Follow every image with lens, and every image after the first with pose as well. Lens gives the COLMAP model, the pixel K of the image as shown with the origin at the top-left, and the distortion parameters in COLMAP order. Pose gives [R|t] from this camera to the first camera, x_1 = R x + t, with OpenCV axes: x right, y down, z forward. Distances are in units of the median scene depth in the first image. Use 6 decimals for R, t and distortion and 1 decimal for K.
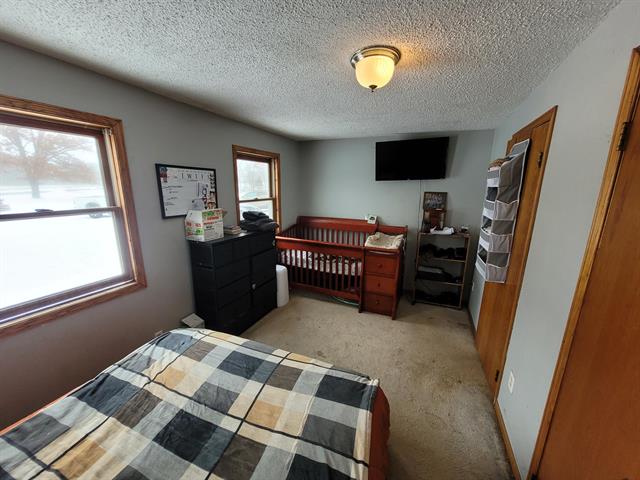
lens RADIAL K [[245.7, 0, 321.9], [0, 245.7, 239.7], [0, 0, 1]] dist [0.000390, 0.000029]
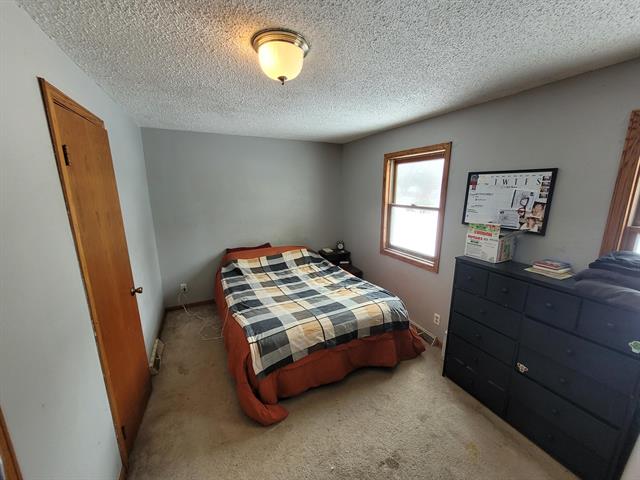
lens RADIAL K [[245.7, 0, 321.9], [0, 245.7, 239.7], [0, 0, 1]] dist [0.000390, 0.000029]
pose [[-0.640781, 0.148778, -0.753169, 0.523095], [-0.173178, 0.927746, 0.330600, -0.250501], [0.747936, 0.342275, -0.568717, 1.100121]]
